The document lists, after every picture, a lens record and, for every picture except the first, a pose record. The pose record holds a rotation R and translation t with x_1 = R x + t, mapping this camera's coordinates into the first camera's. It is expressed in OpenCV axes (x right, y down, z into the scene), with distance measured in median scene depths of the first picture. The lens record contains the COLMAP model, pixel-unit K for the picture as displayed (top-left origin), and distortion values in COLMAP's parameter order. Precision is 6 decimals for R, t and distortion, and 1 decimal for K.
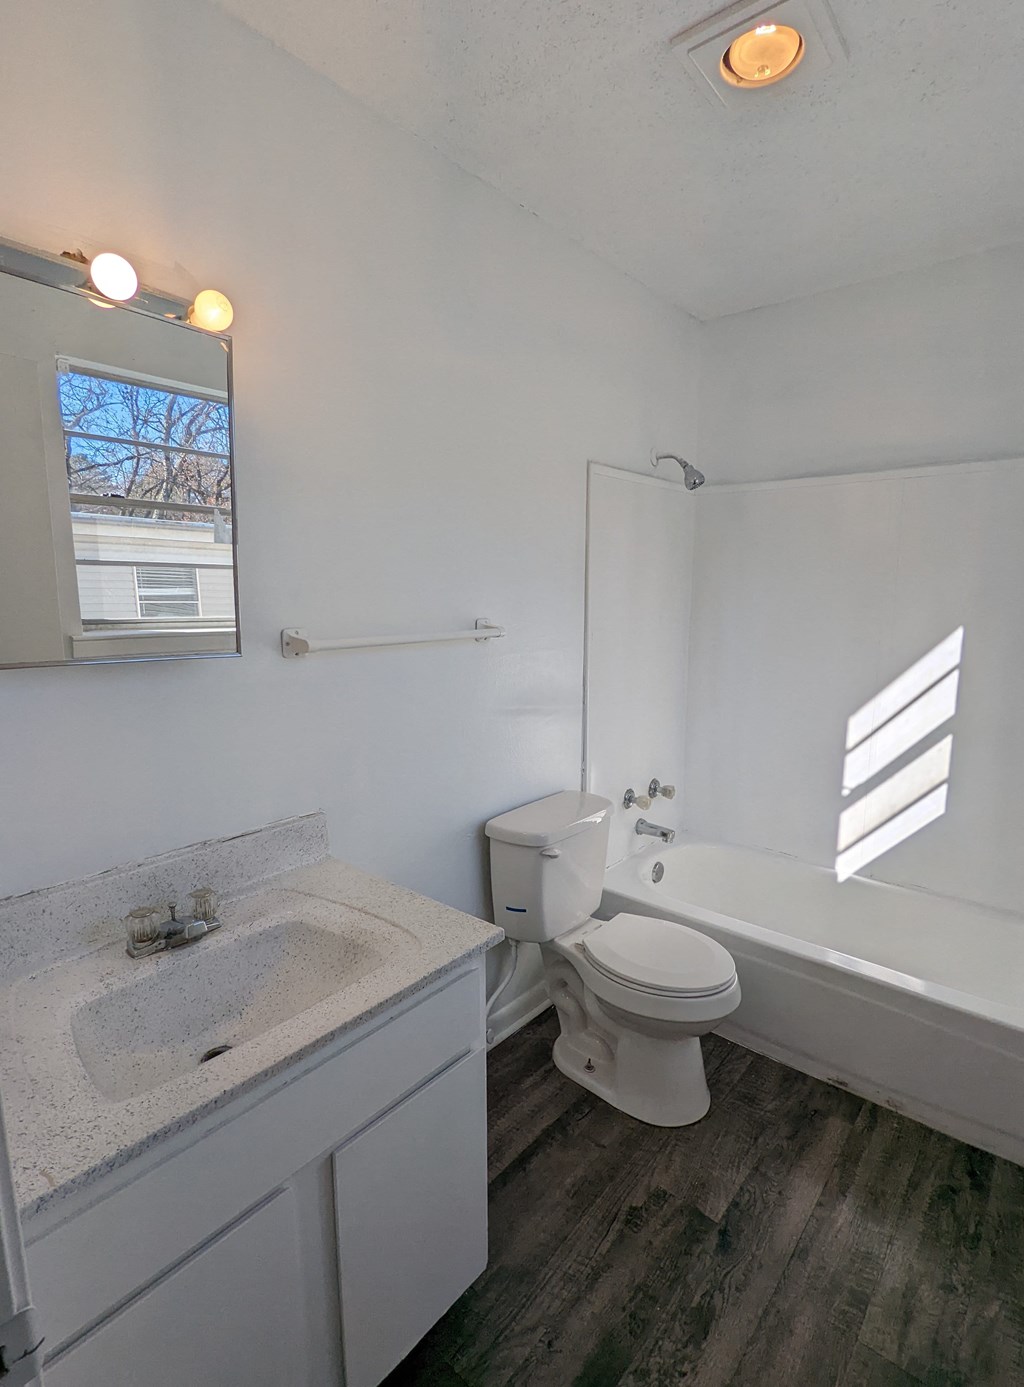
lens RADIAL K [[685.0, 0, 513.5], [0, 685.0, 684.9], [0, 0, 1]] dist [-0.003277, -0.002903]
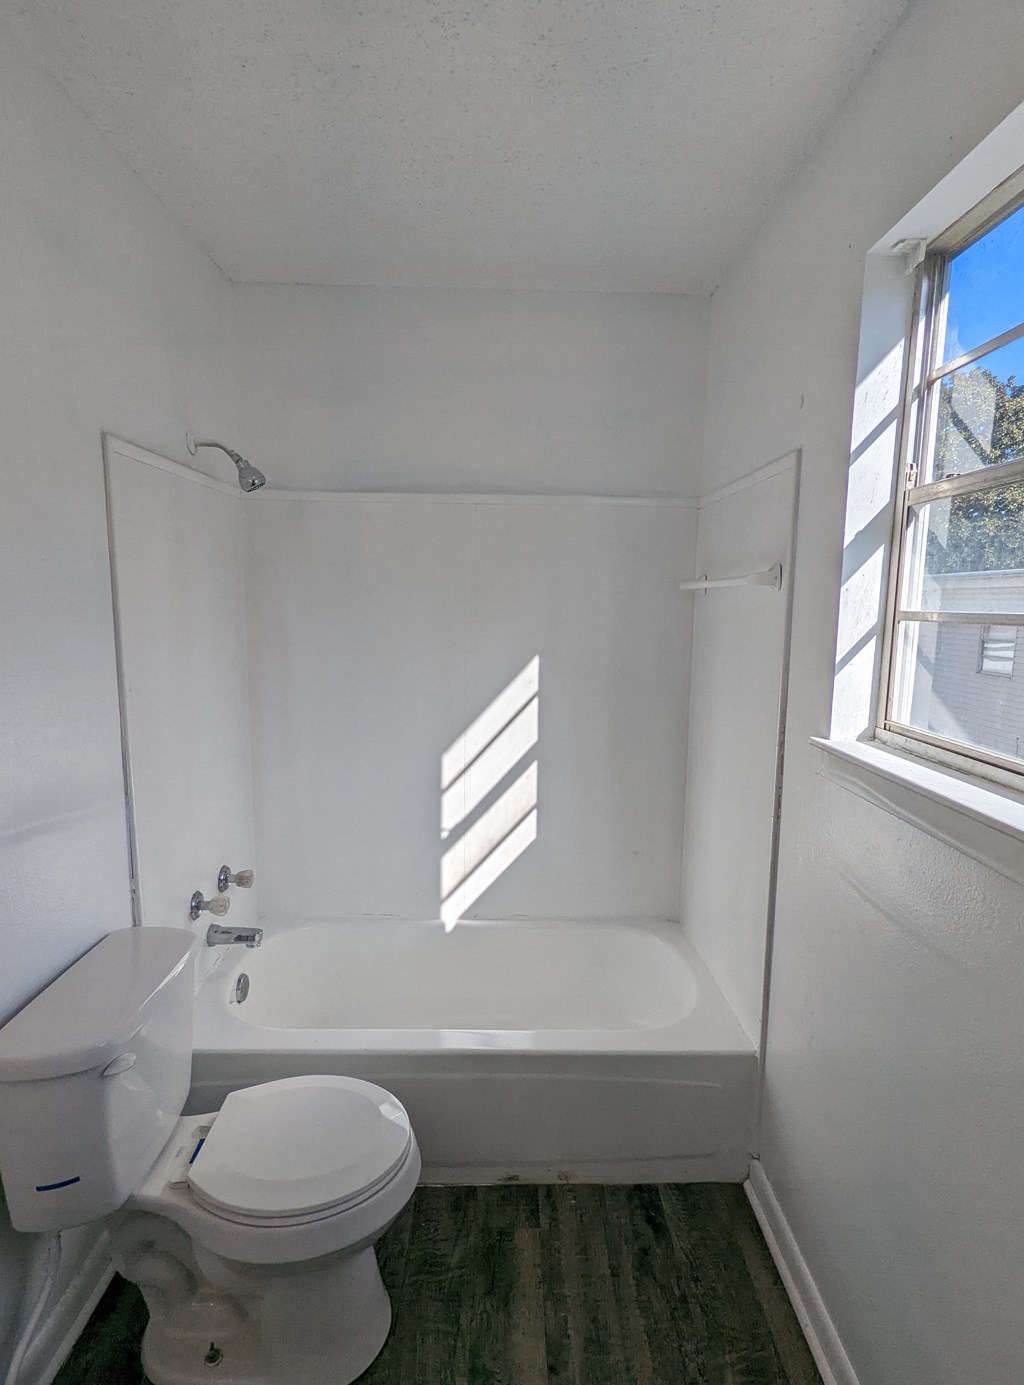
lens RADIAL K [[684.0, 0, 513.5], [0, 684.0, 683.9], [0, 0, 1]] dist [-0.003277, -0.002903]
pose [[0.749096, -0.073498, 0.658372, -0.053575], [0.084426, 0.996314, 0.015165, -0.068229], [-0.657060, 0.044224, 0.752540, 0.288650]]
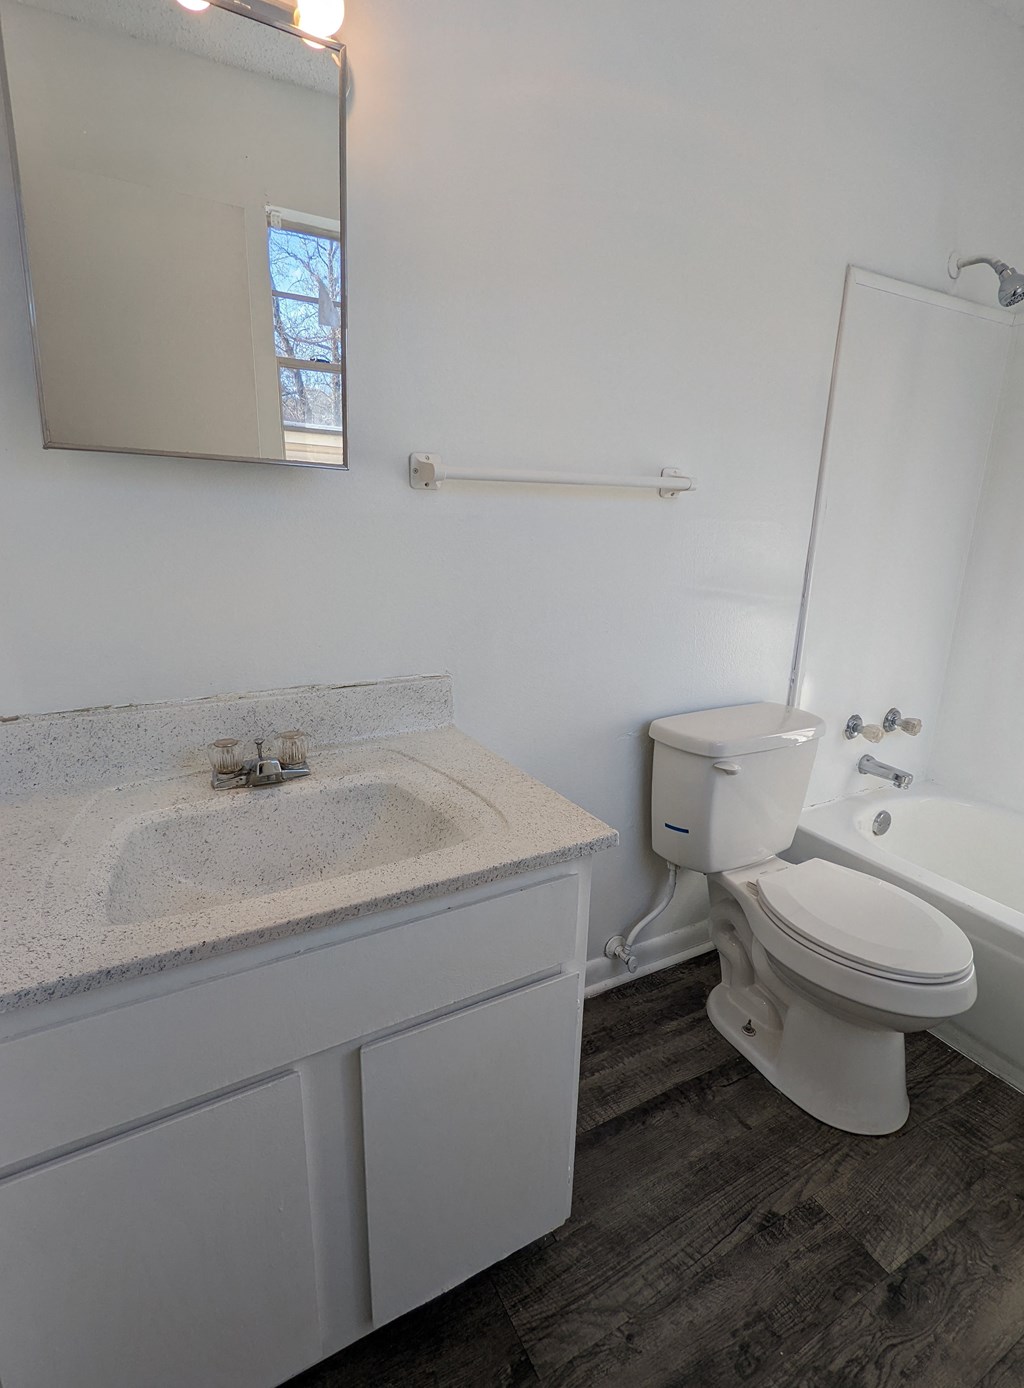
lens RADIAL K [[676.0, 0, 505.8], [0, 676.0, 689.4], [0, 0, 1]] dist [-0.001674, -0.001814]
pose [[0.935598, 0.108249, -0.336063, 0.065640], [-0.071318, 0.990161, 0.120391, 0.075922], [0.345788, -0.088671, 0.934113, 0.174025]]
